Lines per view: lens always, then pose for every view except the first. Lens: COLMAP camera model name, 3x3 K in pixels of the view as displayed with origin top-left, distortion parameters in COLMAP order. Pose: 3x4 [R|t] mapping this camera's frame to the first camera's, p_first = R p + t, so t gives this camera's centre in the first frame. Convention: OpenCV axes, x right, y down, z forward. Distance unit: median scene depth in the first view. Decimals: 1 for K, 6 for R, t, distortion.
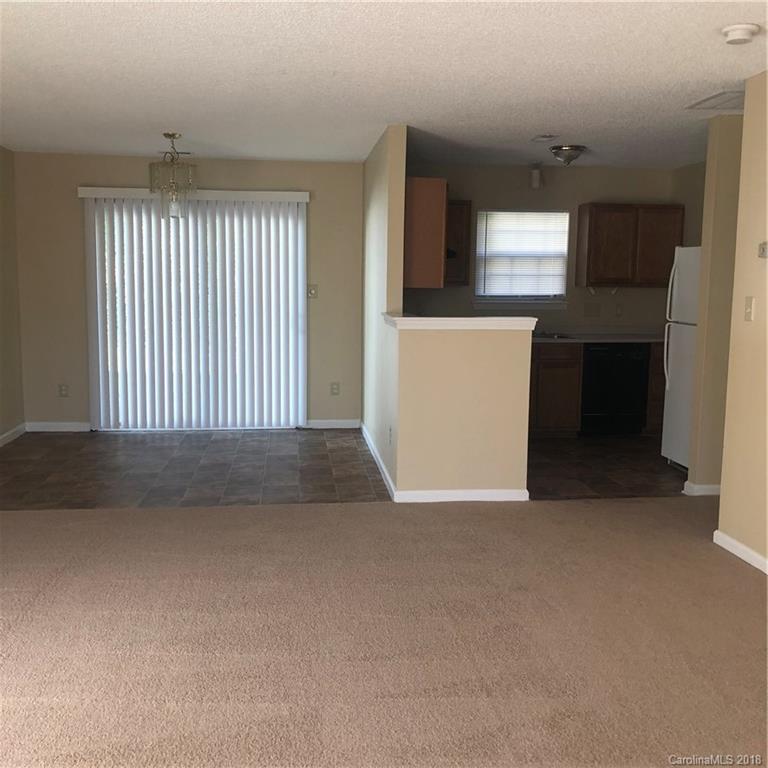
lens RADIAL K [[825.3, 0, 390.6], [0, 825.3, 373.7], [0, 0, 1]] dist [0.057552, -0.135992]
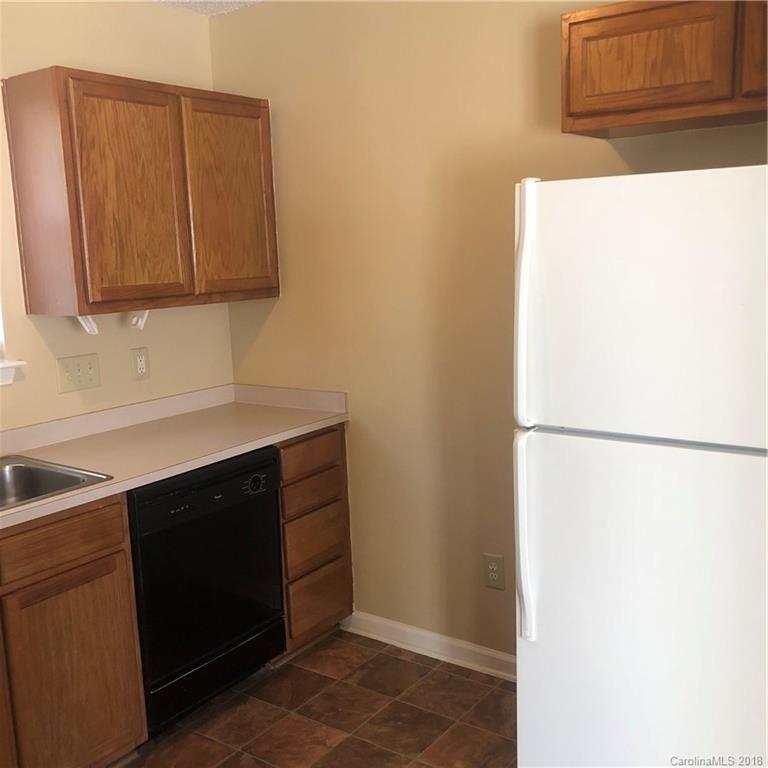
lens RADIAL K [[842.0, 0, 383.4], [0, 842.0, 376.1], [0, 0, 1]] dist [-0.005690, -0.029536]
pose [[0.674352, -0.147389, 0.723551, 0.065806], [0.128580, 0.988345, 0.081491, -0.093040], [-0.727129, 0.038080, 0.685444, 0.672939]]
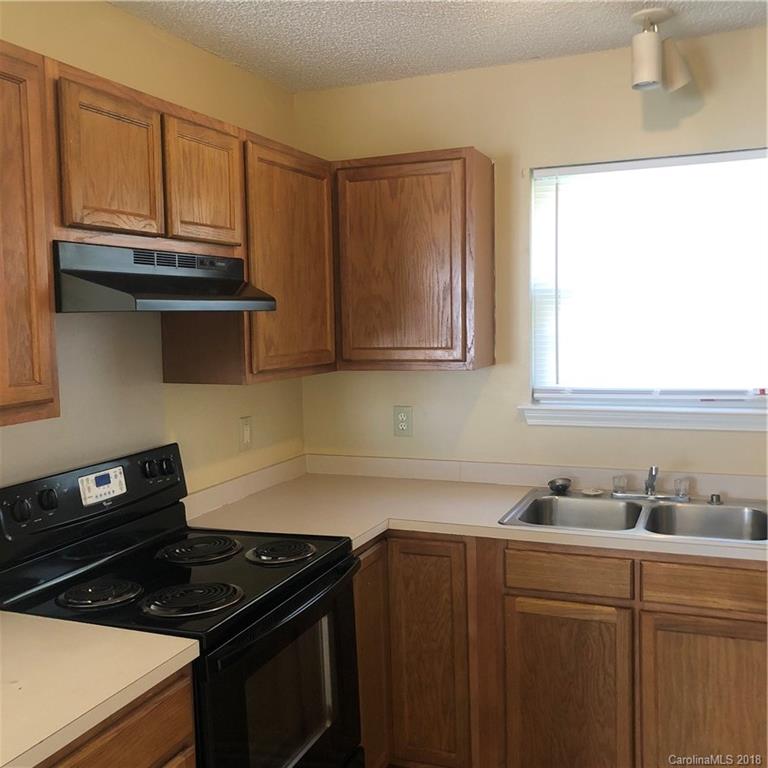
lens RADIAL K [[825.3, 0, 390.6], [0, 825.3, 373.7], [0, 0, 1]] dist [0.057552, -0.135992]
pose [[0.875208, 0.006324, -0.483706, 0.241486], [-0.027157, 0.998980, -0.036075, -0.088652], [0.482985, 0.044709, 0.874487, 0.638527]]
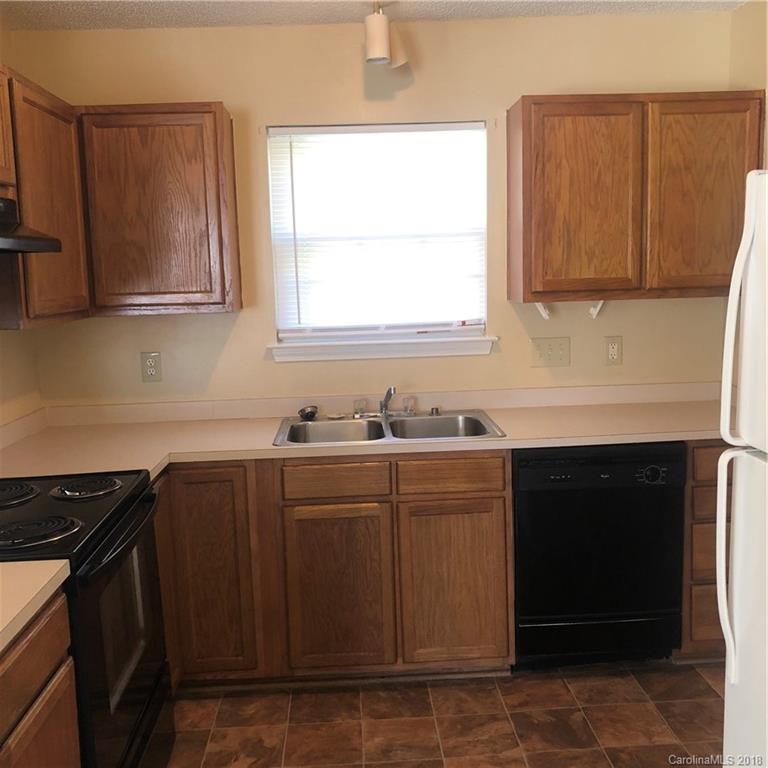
lens RADIAL K [[825.3, 0, 390.6], [0, 825.3, 373.7], [0, 0, 1]] dist [0.057552, -0.135992]
pose [[0.996929, -0.031146, -0.071848, 0.198857], [0.031861, 0.999453, 0.008840, -0.075614], [0.071533, -0.011102, 0.997376, 0.584834]]
